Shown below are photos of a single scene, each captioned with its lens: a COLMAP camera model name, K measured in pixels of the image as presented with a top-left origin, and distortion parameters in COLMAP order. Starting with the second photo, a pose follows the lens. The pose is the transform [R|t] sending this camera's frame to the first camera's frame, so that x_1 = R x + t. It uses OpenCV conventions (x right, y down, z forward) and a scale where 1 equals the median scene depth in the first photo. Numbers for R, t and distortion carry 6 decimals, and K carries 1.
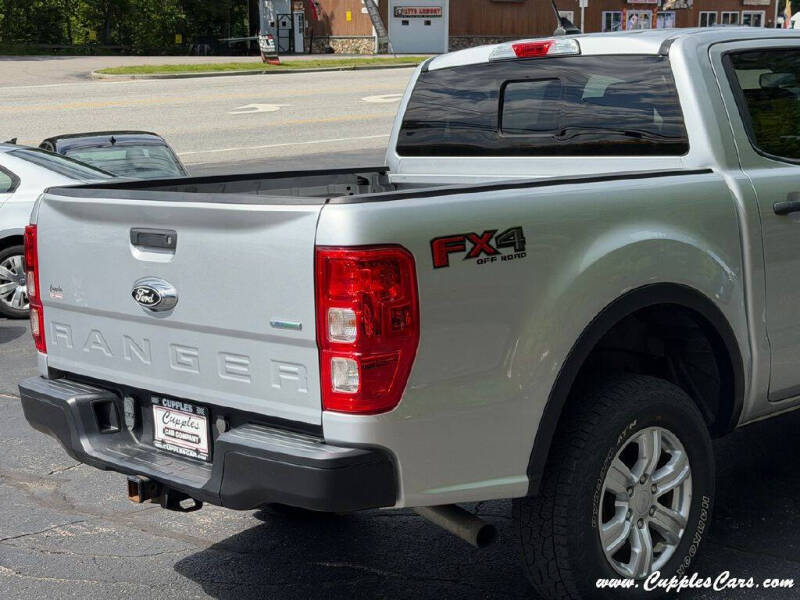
lens RADIAL K [[1404.5, 0, 400.0], [0, 1404.5, 300.0], [0, 0, 1]] dist [0.055326, 0.021889]
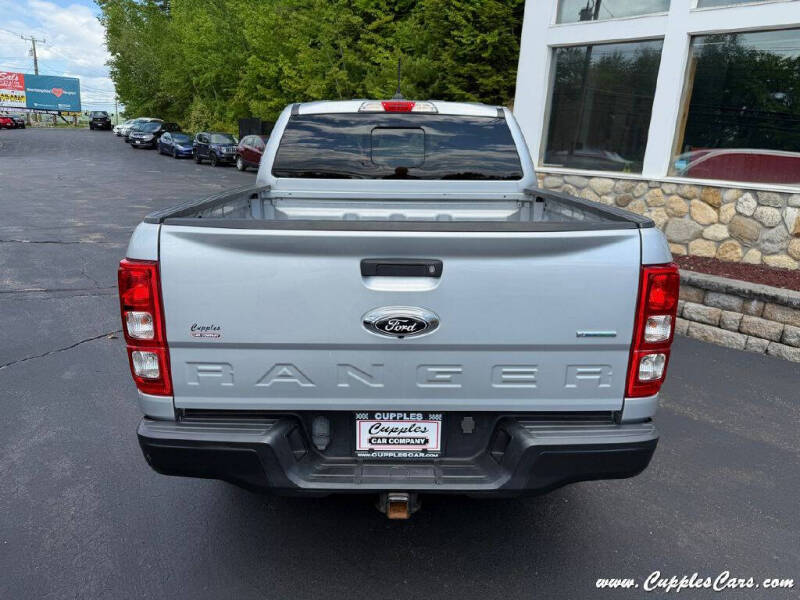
lens RADIAL K [[561.4, 0, 400.0], [0, 561.4, 300.0], [0, 0, 1]] dist [0.081849, -0.121582]
pose [[0.669113, -0.155280, 0.726757, -0.464322], [0.064237, 0.986352, 0.151604, -0.081025], [-0.740380, -0.054756, 0.669955, 0.715904]]
